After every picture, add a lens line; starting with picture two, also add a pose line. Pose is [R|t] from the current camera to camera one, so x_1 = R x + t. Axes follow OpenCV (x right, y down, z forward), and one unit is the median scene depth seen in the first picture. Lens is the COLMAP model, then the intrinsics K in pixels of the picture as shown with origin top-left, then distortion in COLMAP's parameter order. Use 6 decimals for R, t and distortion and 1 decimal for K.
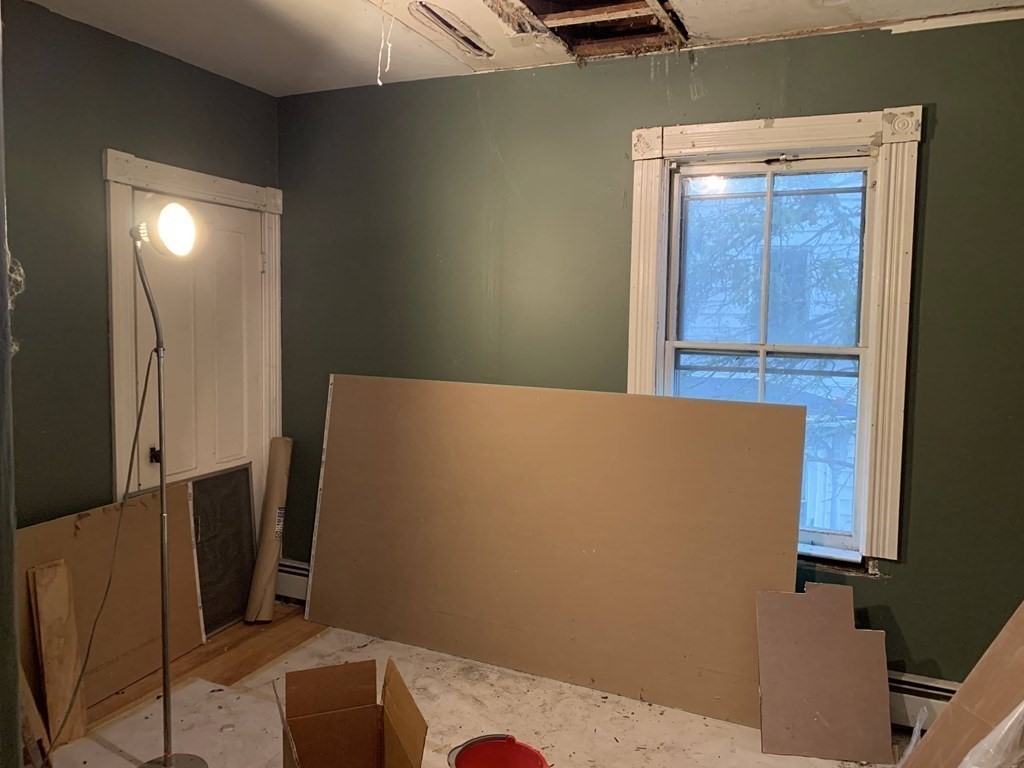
lens RADIAL K [[771.5, 0, 515.6], [0, 771.5, 377.2], [0, 0, 1]] dist [0.008737, -0.028712]
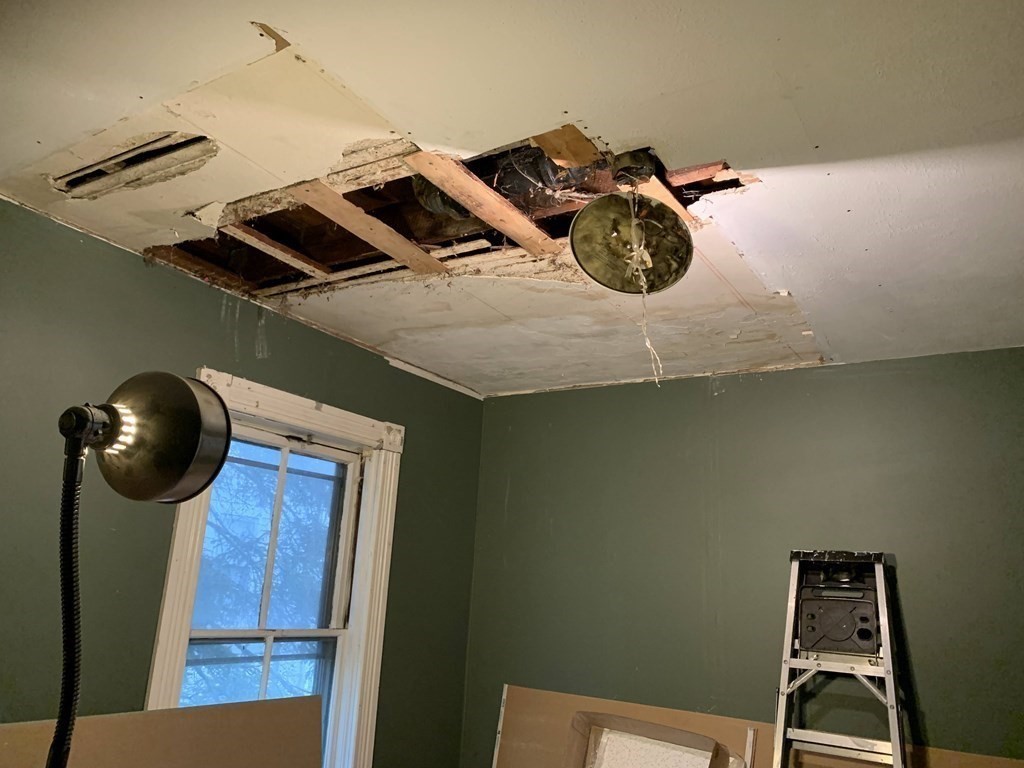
lens RADIAL K [[771.5, 0, 505.8], [0, 771.5, 374.1], [0, 0, 1]] dist [0.008737, -0.028712]
pose [[0.142248, 0.256085, 0.956131, -0.621846], [0.038603, 0.963783, -0.263878, -0.084711], [-0.989078, 0.074445, 0.127211, 0.599716]]
